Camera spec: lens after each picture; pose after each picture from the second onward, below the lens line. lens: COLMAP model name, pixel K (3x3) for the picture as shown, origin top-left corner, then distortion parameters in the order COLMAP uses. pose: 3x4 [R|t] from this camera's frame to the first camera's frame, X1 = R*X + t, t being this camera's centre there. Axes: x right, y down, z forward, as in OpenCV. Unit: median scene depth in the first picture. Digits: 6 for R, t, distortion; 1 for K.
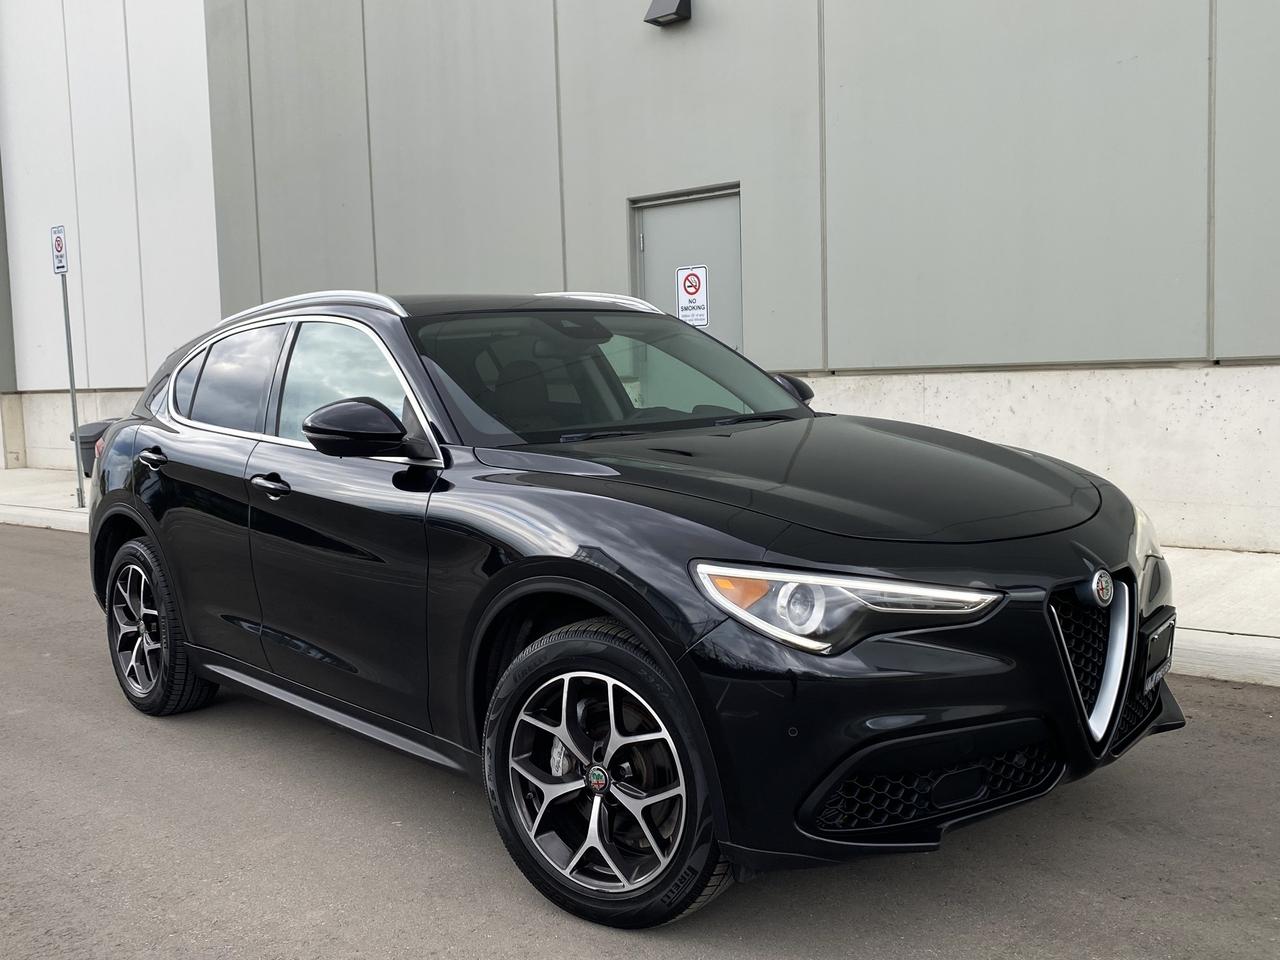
lens RADIAL K [[1154.7, 0, 640.0], [0, 1154.7, 480.0], [0, 0, 1]] dist [0.021703, -0.016784]
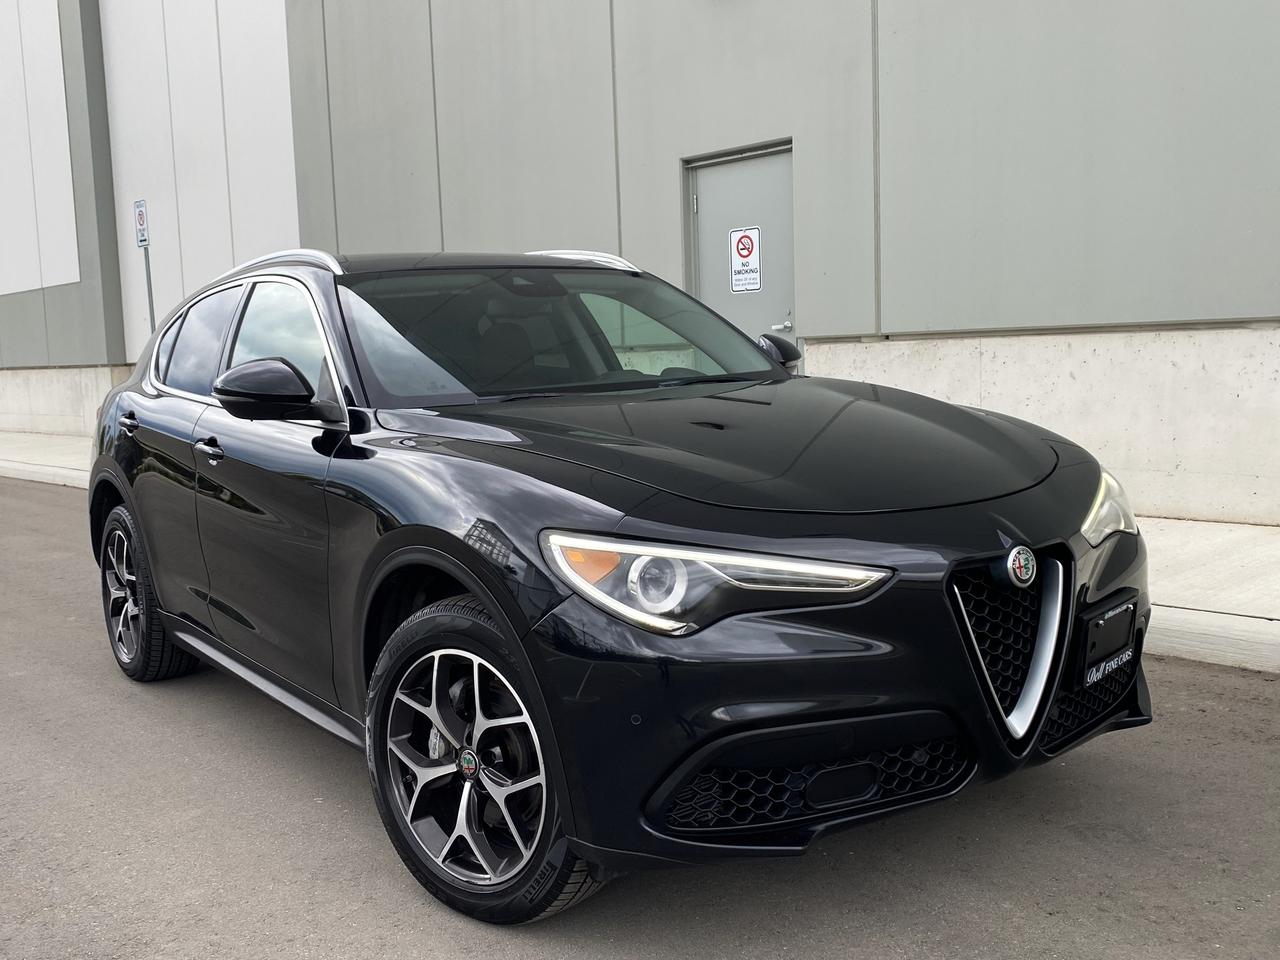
lens RADIAL K [[1158.2, 0, 645.0], [0, 1158.2, 479.6], [0, 0, 1]] dist [0.014399, -0.002350]
pose [[0.994773, 0.006270, -0.101922, 0.172680], [-0.003900, 0.999718, 0.023435, 0.006059], [0.102040, -0.022915, 0.994516, 0.076745]]
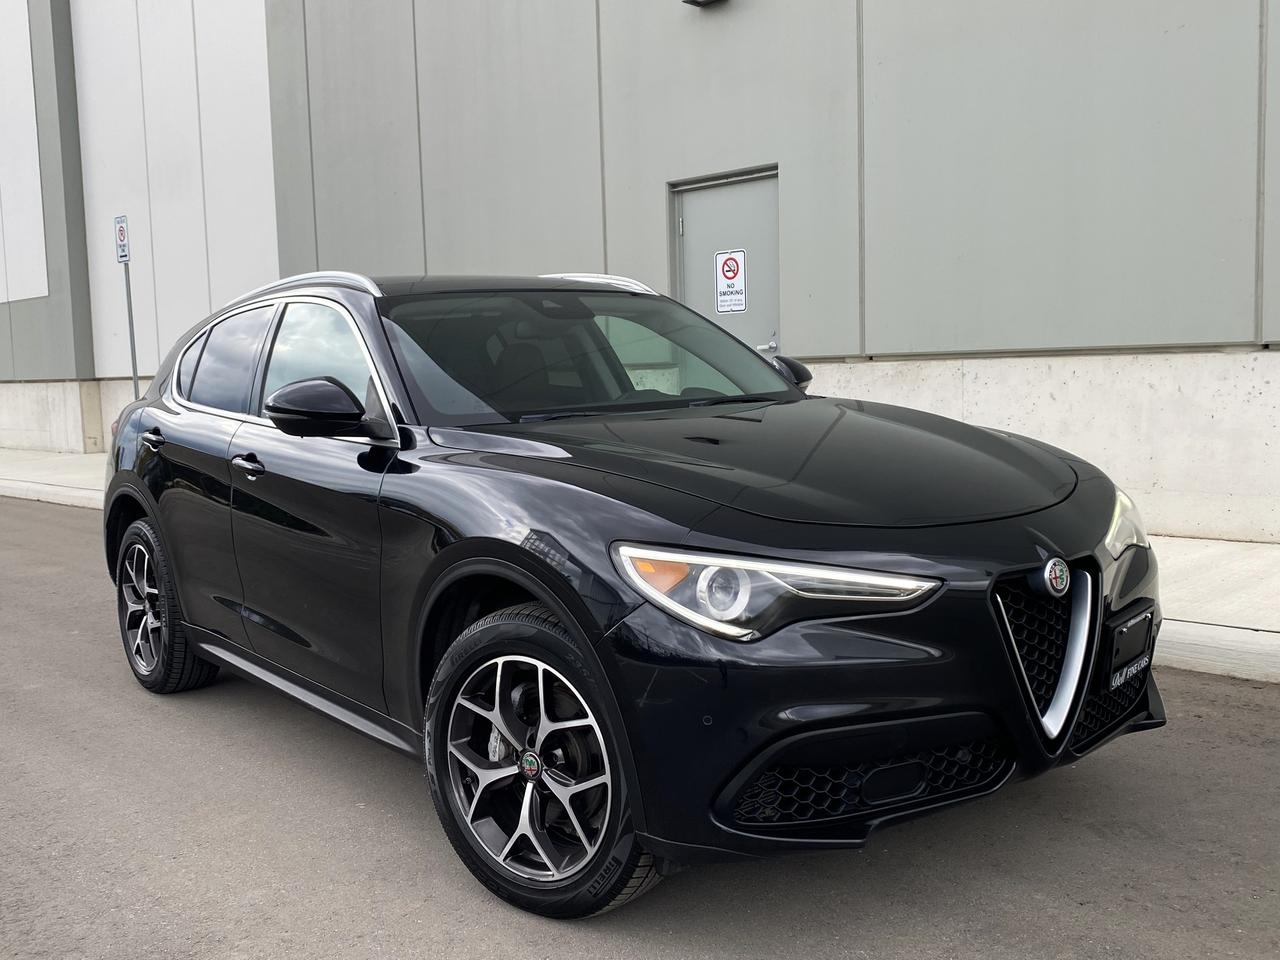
lens RADIAL K [[1154.7, 0, 640.0], [0, 1154.7, 480.0], [0, 0, 1]] dist [0.021703, -0.016784]
pose [[0.997559, 0.007718, -0.069400, 0.105754], [-0.007097, 0.999933, 0.009184, 0.006427], [0.069466, -0.008669, 0.997547, 0.027379]]
